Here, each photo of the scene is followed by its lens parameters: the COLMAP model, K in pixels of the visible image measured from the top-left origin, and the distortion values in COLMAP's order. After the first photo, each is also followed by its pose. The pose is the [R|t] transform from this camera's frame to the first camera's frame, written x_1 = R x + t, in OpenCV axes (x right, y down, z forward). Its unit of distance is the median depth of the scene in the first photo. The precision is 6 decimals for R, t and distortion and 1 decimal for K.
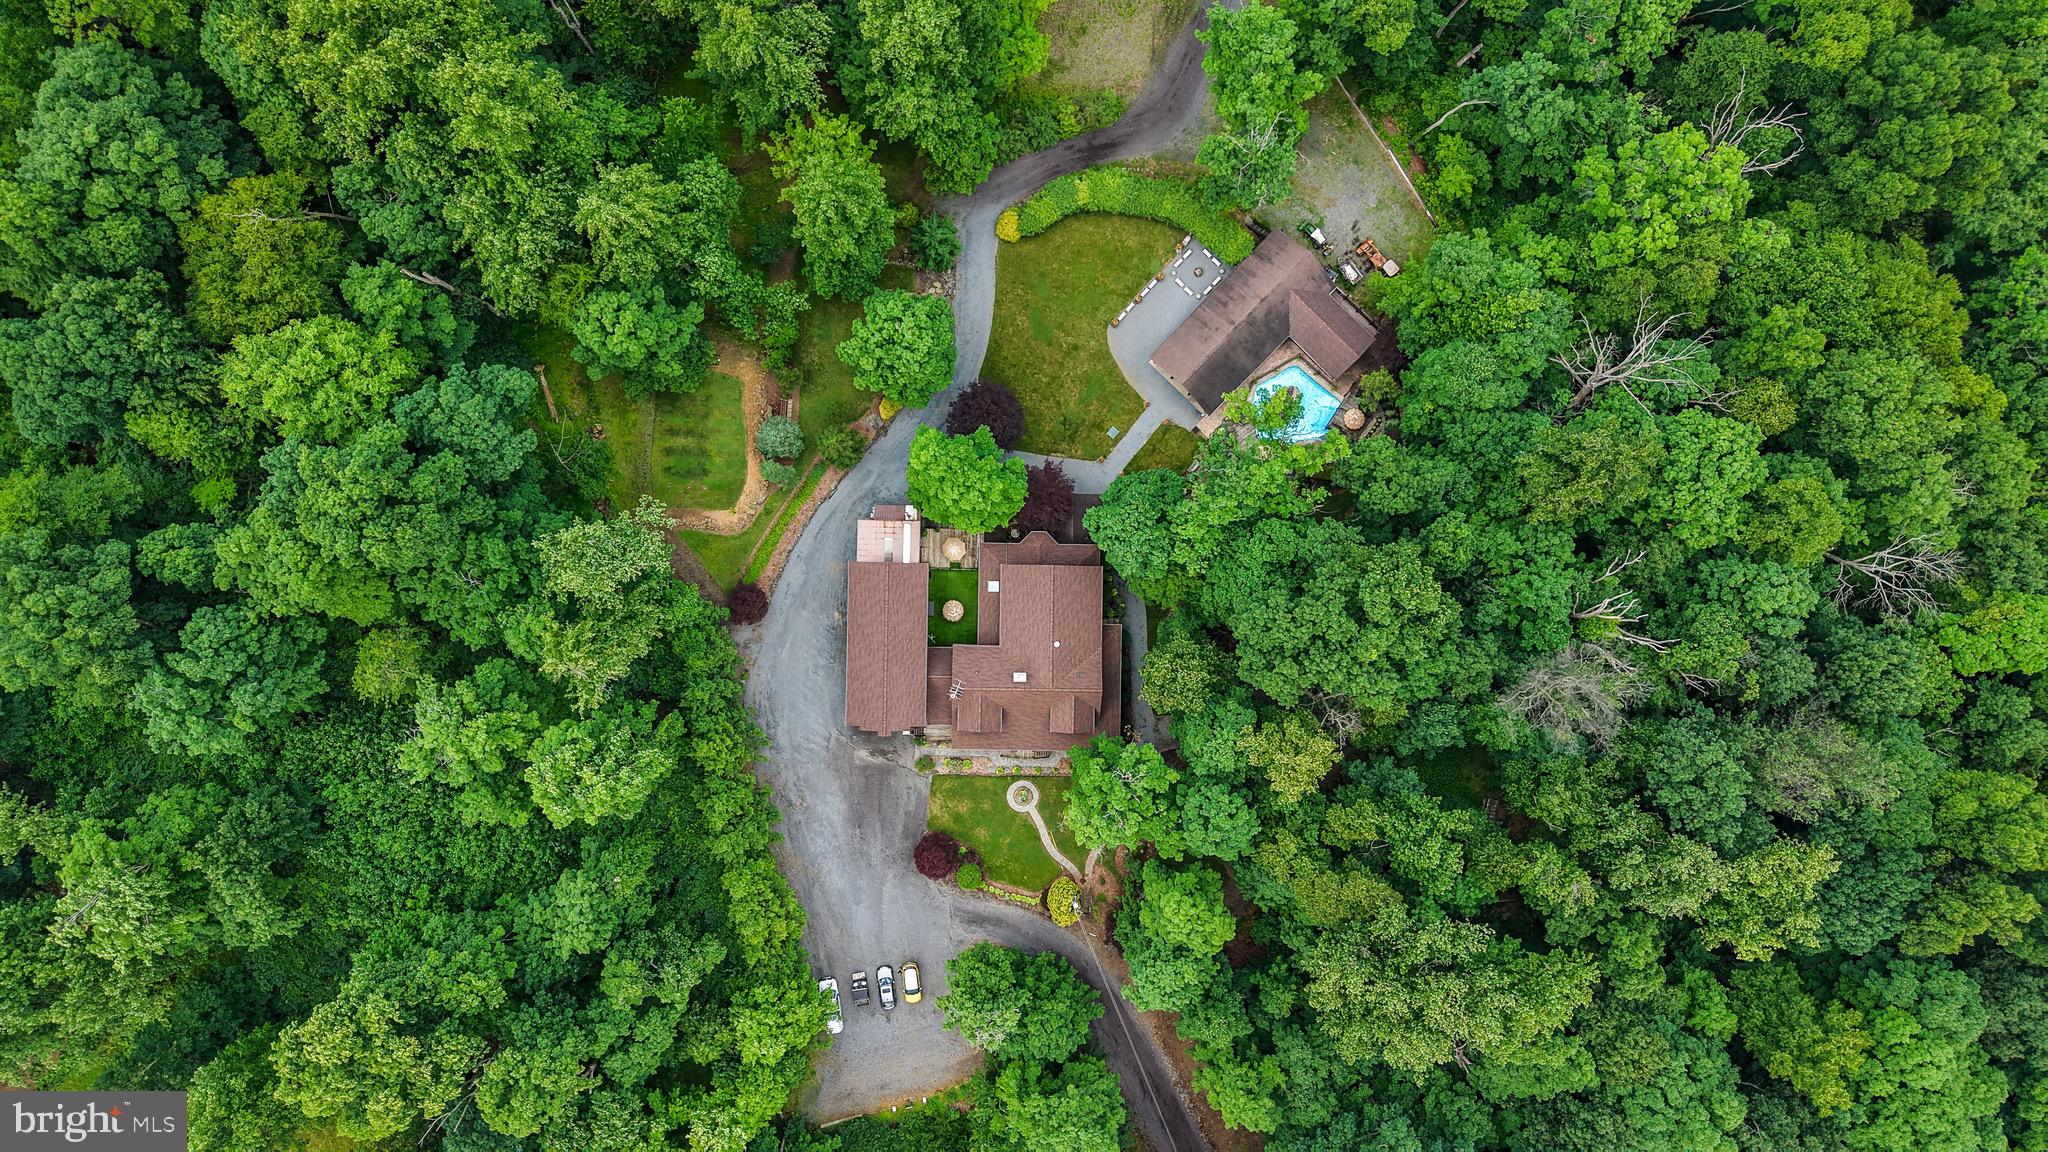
lens RADIAL K [[1369.8, 0, 1022.5], [0, 1369.8, 583.2], [0, 0, 1]] dist [0.027787, -0.036633]
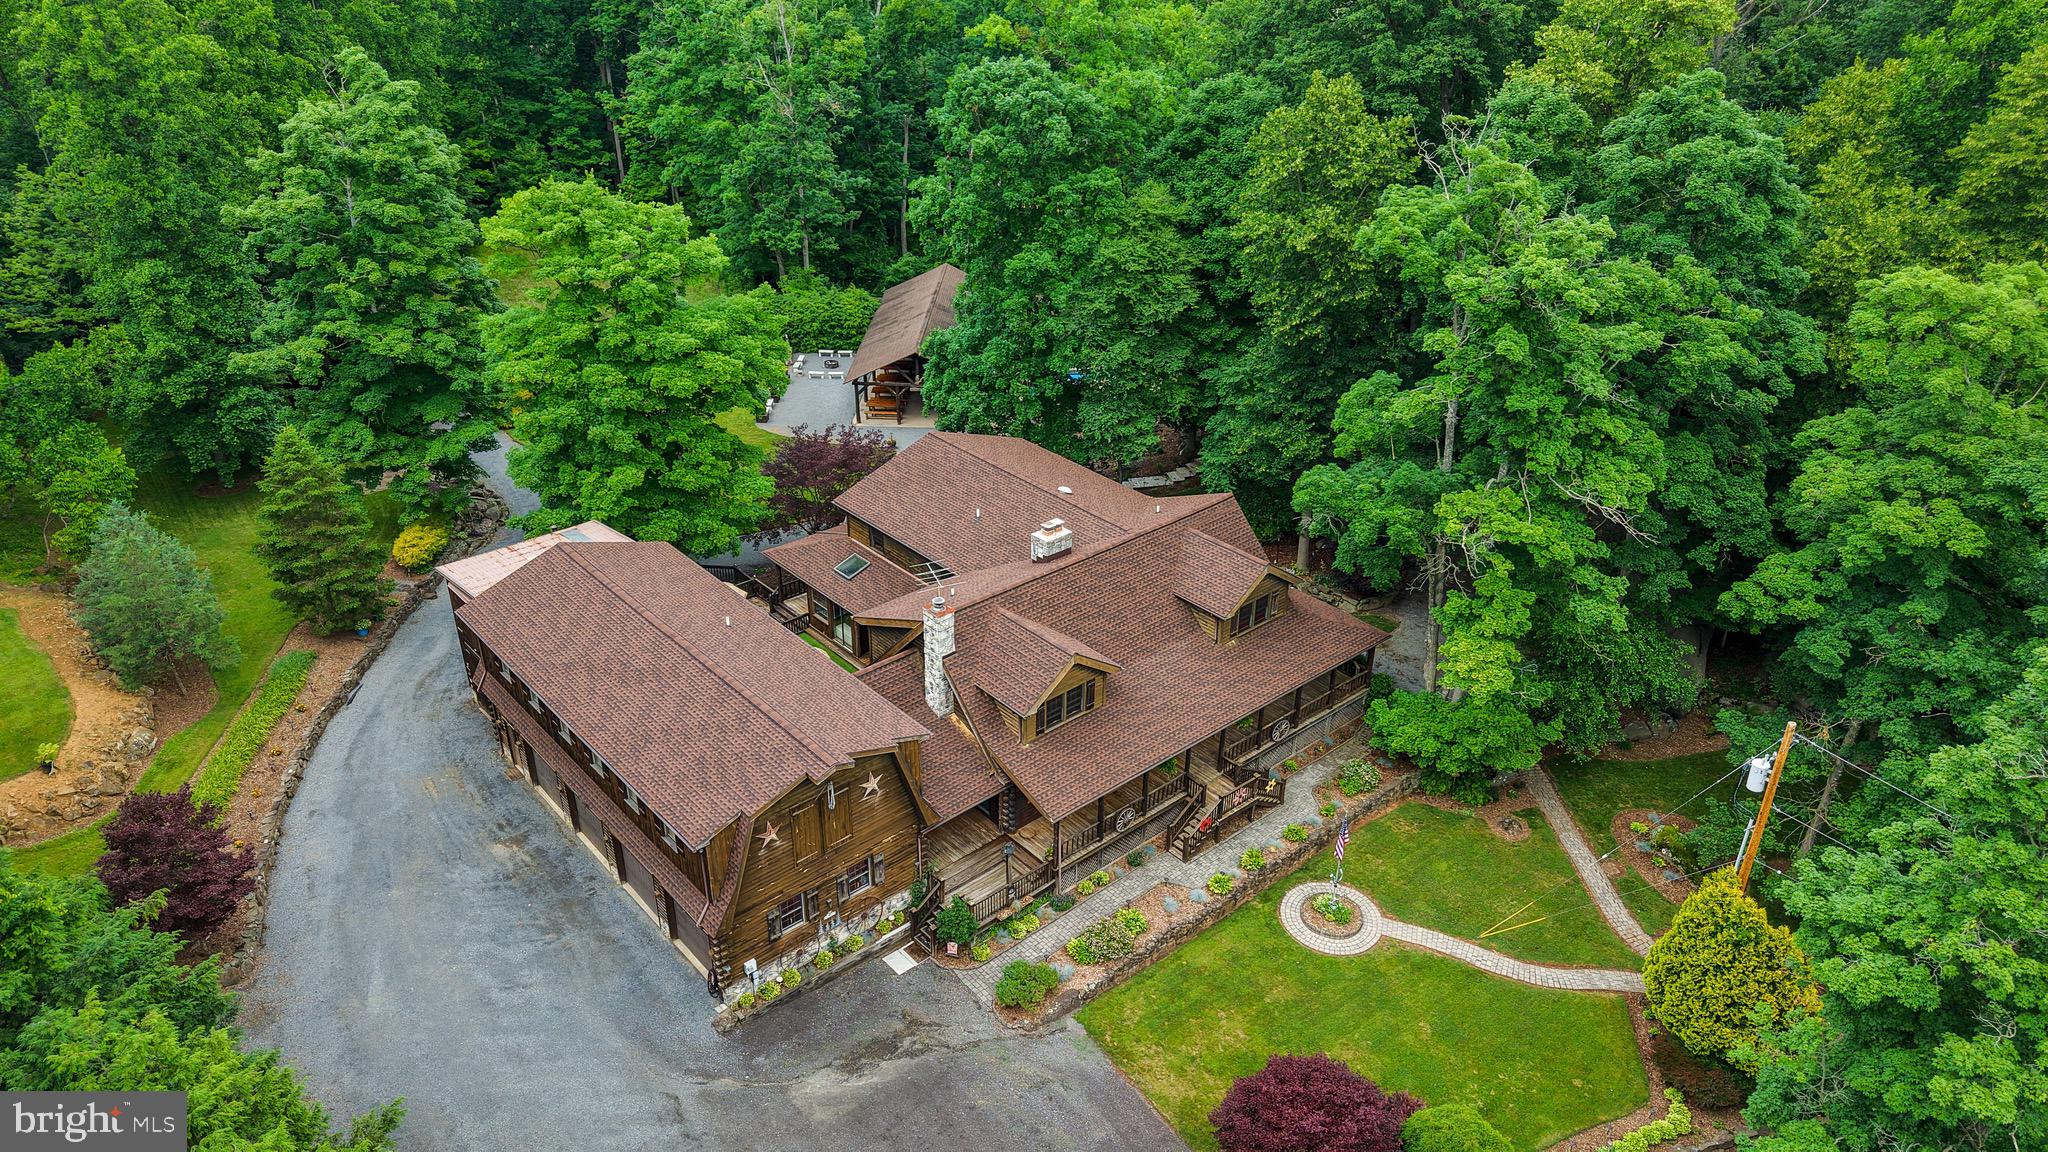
lens RADIAL K [[1369.8, 0, 1025.2], [0, 1369.8, 574.8], [0, 0, 1]] dist [0.027787, -0.036633]
pose [[0.746189, -0.332631, 0.576679, -0.206443], [0.665692, 0.363150, -0.651902, 0.286087], [0.007422, 0.870333, 0.492408, 0.784618]]
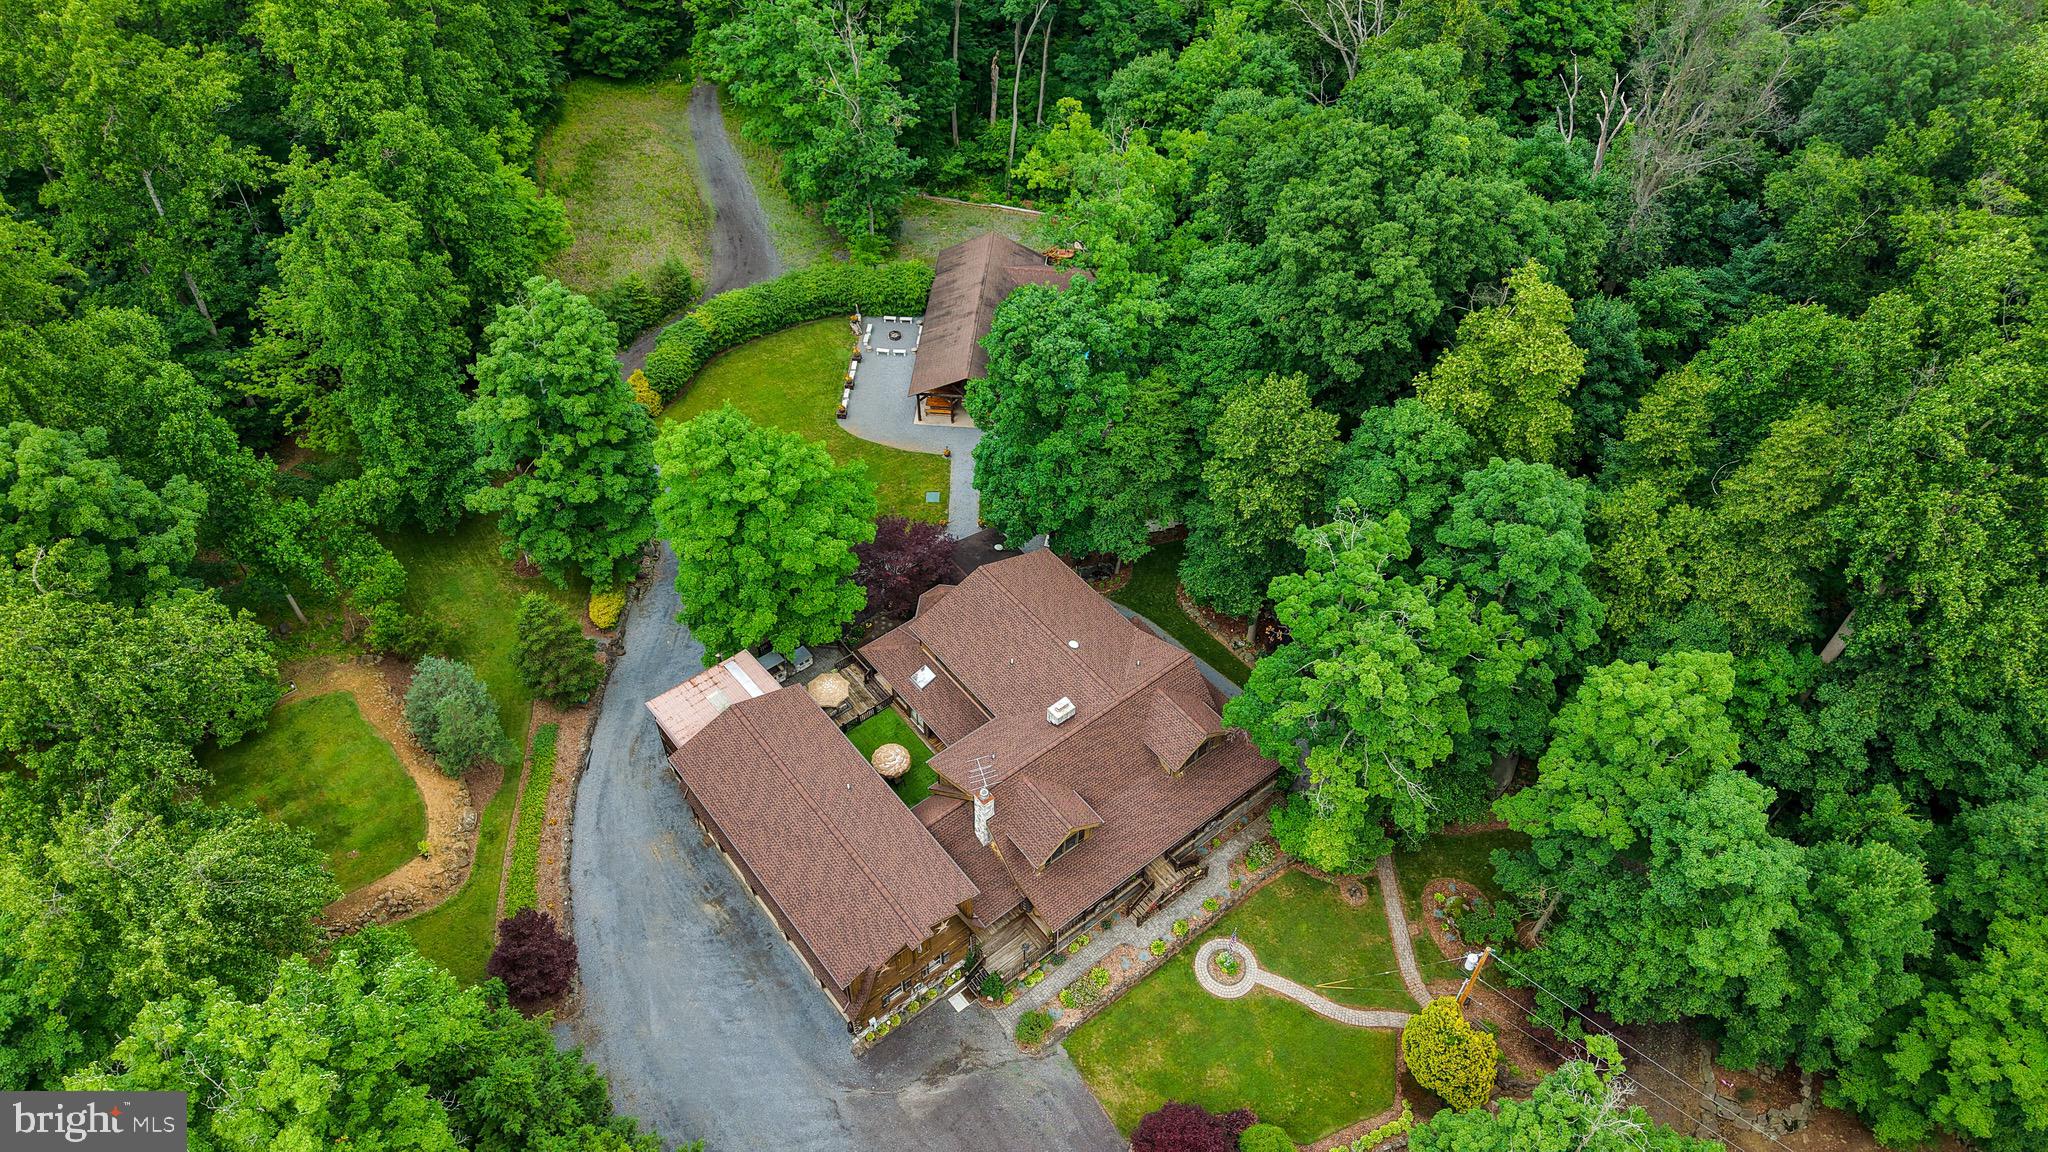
lens RADIAL K [[1369.8, 0, 1024.8], [0, 1369.8, 573.9], [0, 0, 1]] dist [0.027787, -0.036633]
pose [[0.771670, -0.474050, 0.424030, -0.201441], [0.636011, 0.570987, -0.519099, 0.288489], [0.003963, 0.670261, 0.742115, 0.537268]]
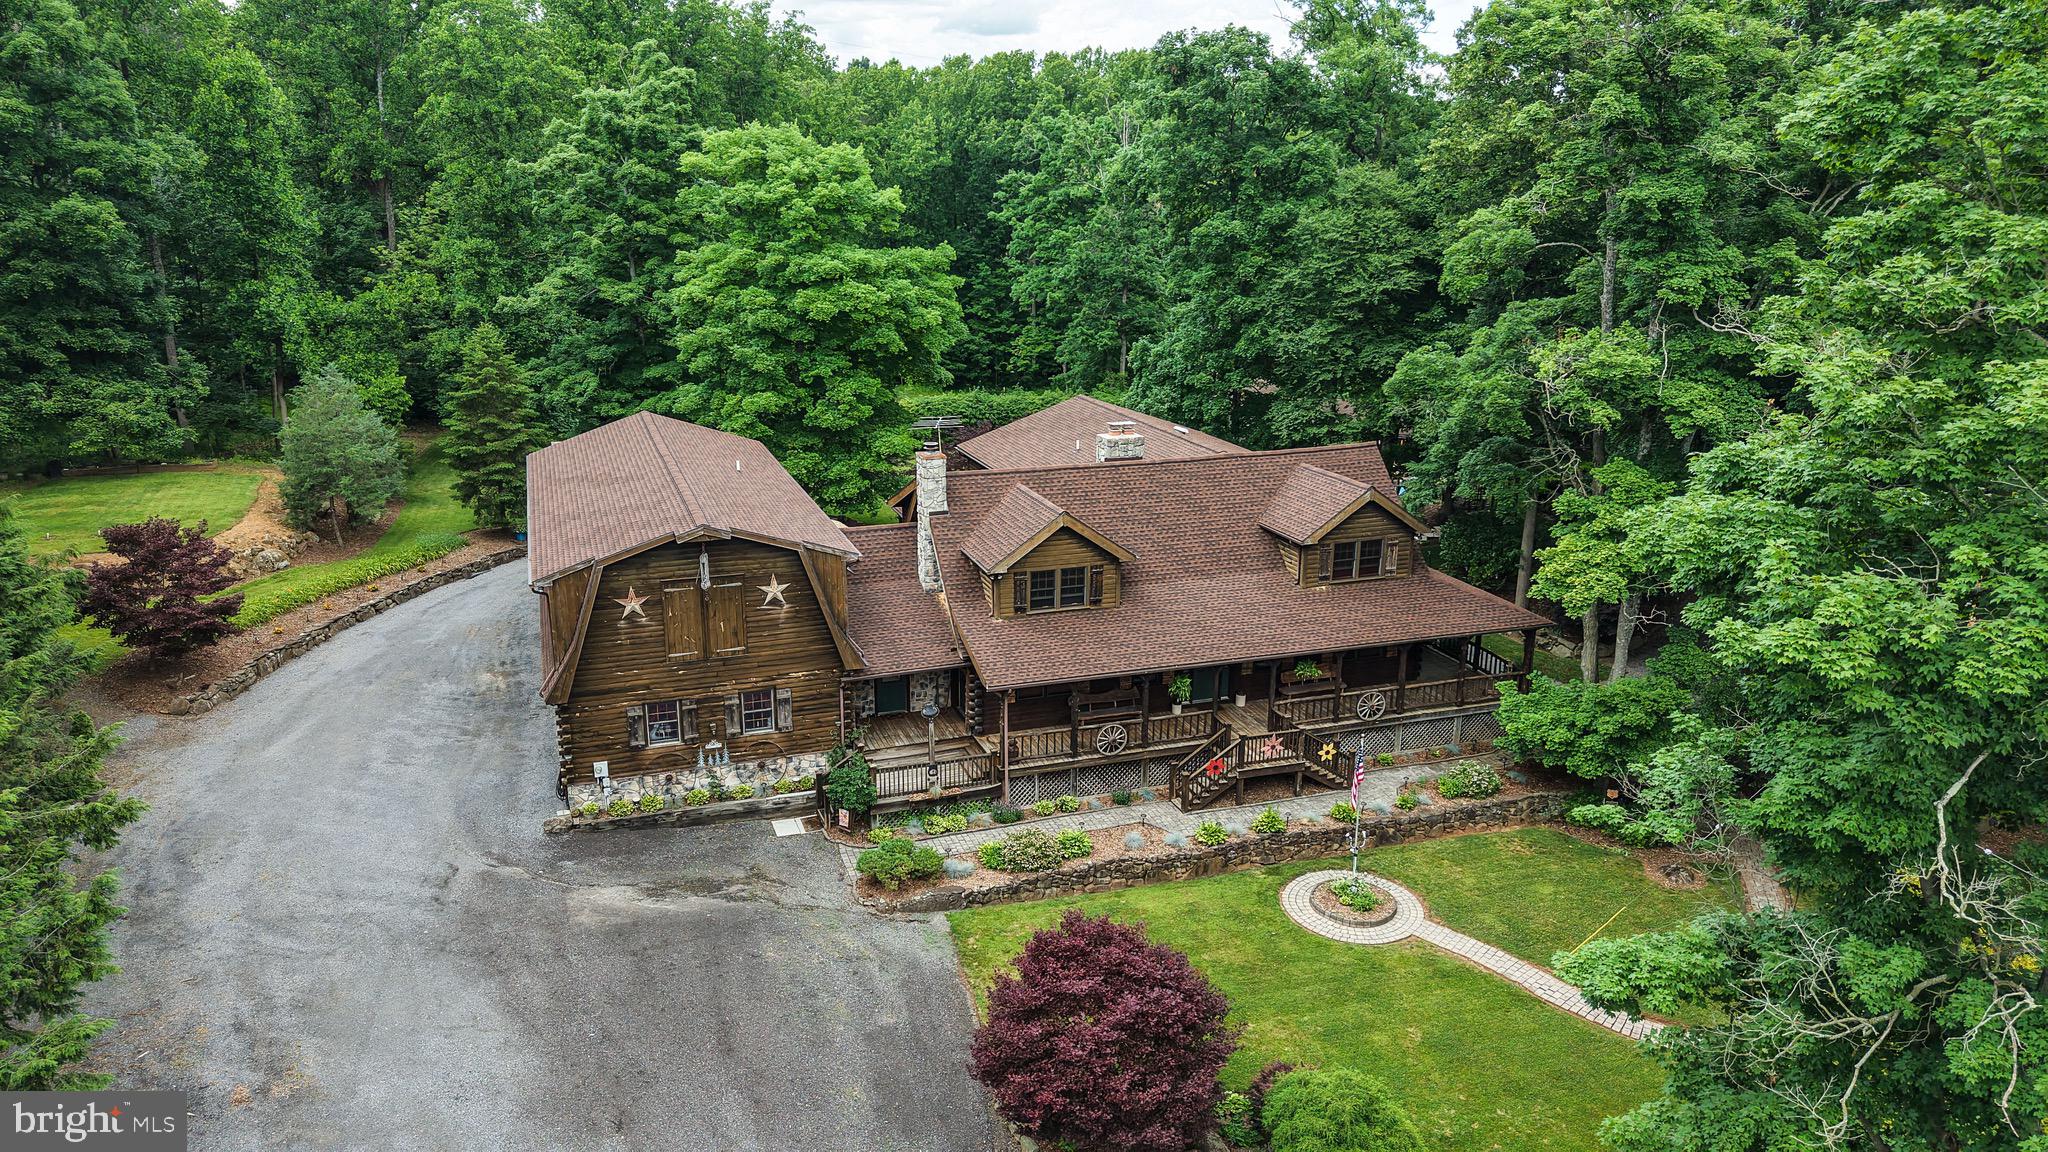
lens RADIAL K [[1369.8, 0, 1023.0], [0, 1369.8, 580.6], [0, 0, 1]] dist [0.027787, -0.036633]
pose [[0.939195, -0.112516, 0.324427, -0.120087], [0.343068, 0.266939, -0.900582, 0.330756], [0.014728, 0.957123, 0.289308, 0.887892]]
